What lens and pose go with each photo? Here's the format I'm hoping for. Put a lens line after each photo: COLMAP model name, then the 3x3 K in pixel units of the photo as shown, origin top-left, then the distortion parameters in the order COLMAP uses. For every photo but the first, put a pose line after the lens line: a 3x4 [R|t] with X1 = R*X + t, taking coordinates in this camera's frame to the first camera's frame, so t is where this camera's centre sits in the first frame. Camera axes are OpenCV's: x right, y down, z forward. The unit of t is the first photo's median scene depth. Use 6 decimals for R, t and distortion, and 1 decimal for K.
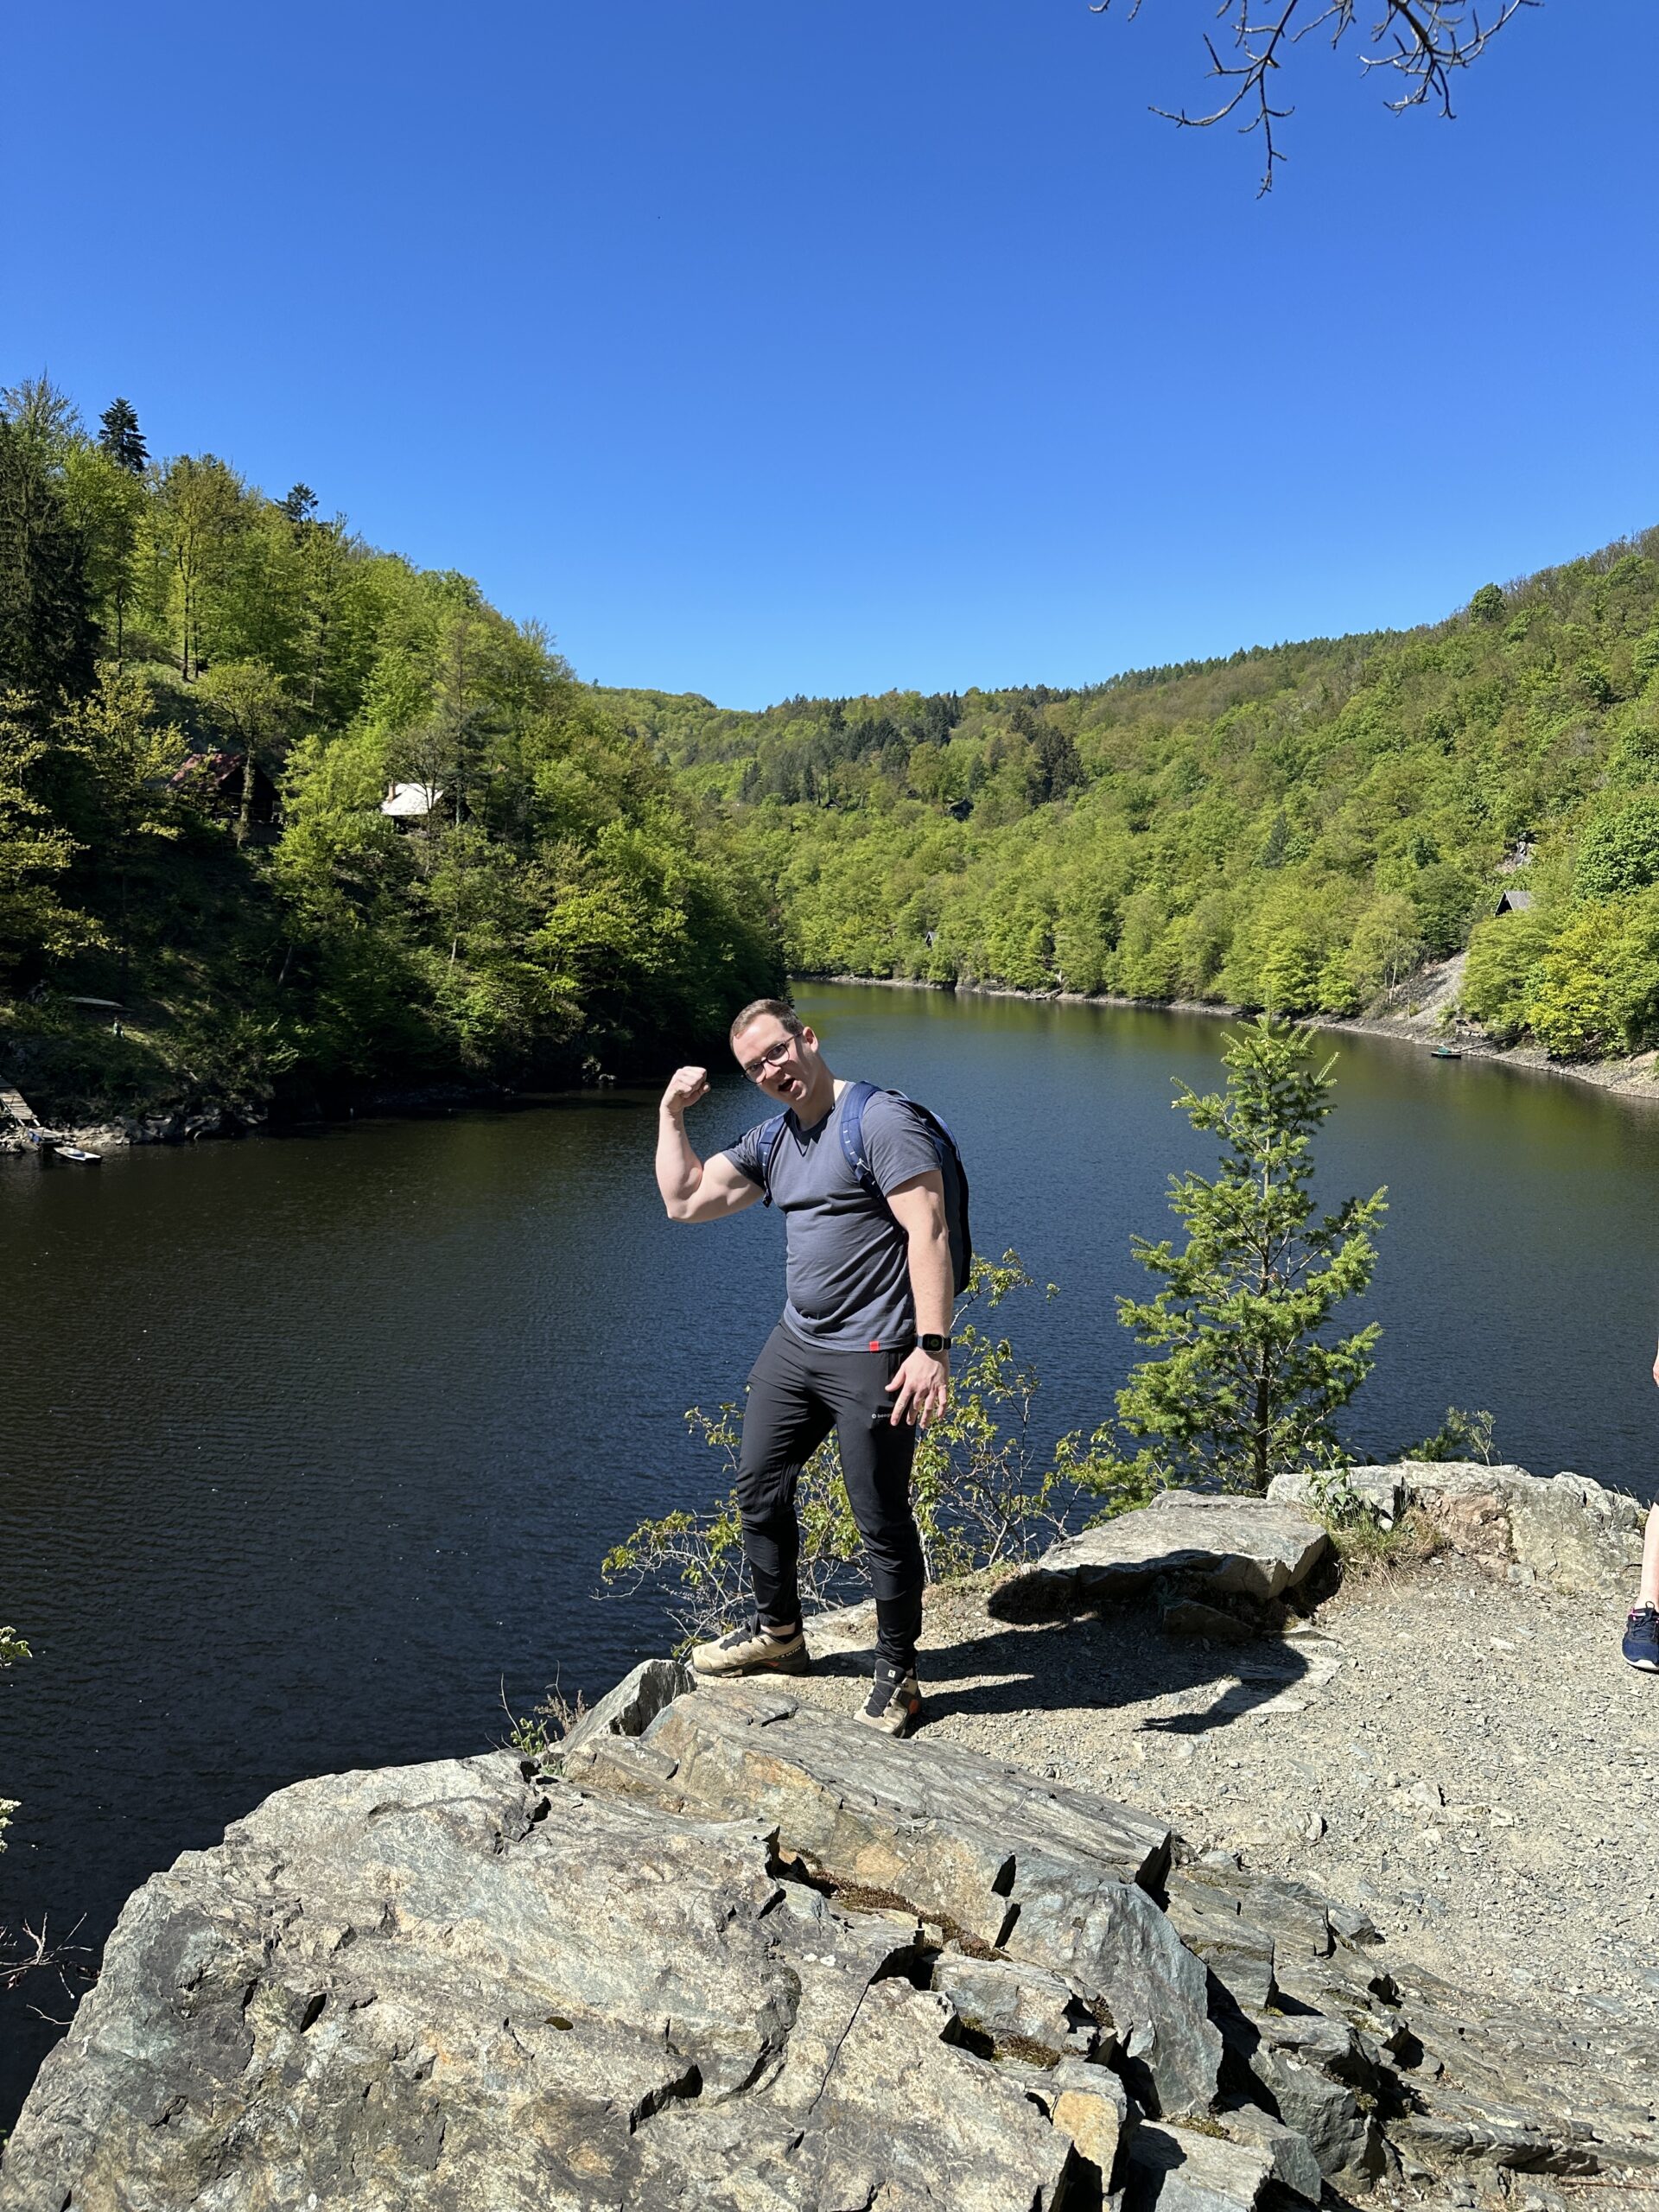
lens RADIAL K [[1525.6, 0, 829.5], [0, 1525.6, 1106.0], [0, 0, 1]] dist [0.170180, -0.223896]
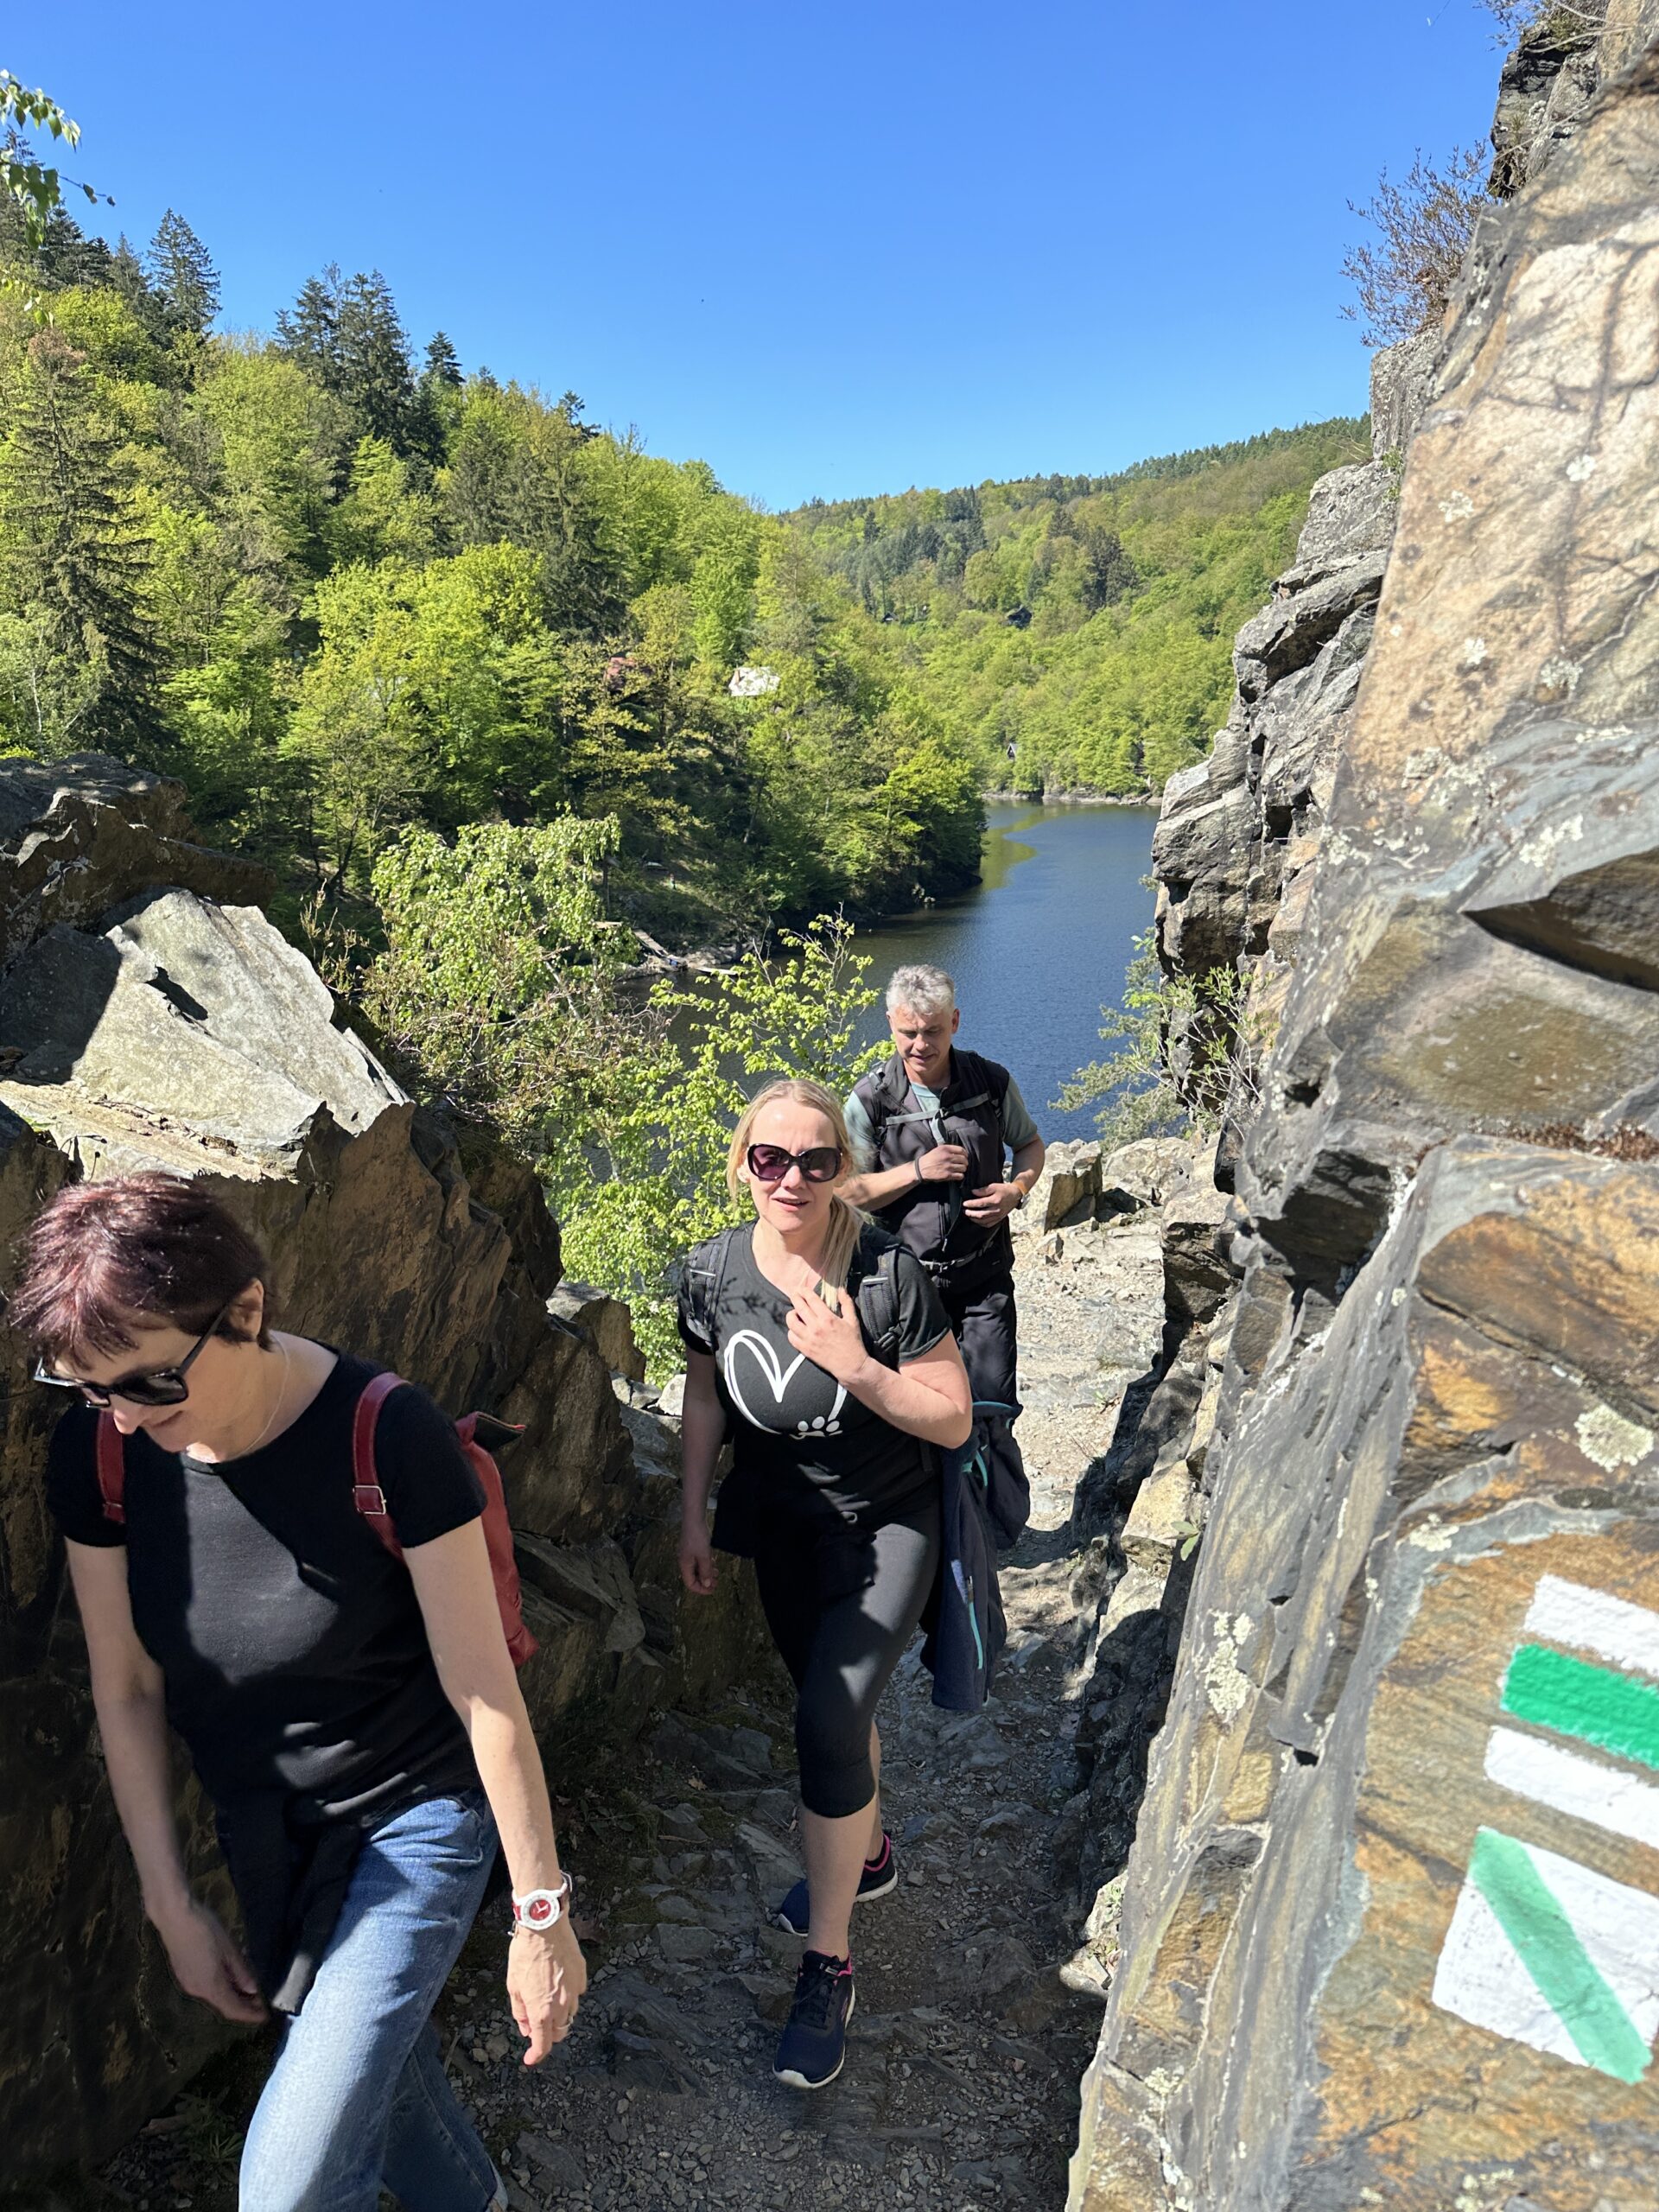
lens RADIAL K [[1567.1, 0, 843.1], [0, 1567.1, 1095.8], [0, 0, 1]] dist [0.148983, -0.251748]
pose [[0.998117, -0.056572, 0.023729, -0.089415], [0.053520, 0.992050, 0.113899, -0.003489], [-0.029984, -0.112414, 0.993209, -0.103034]]
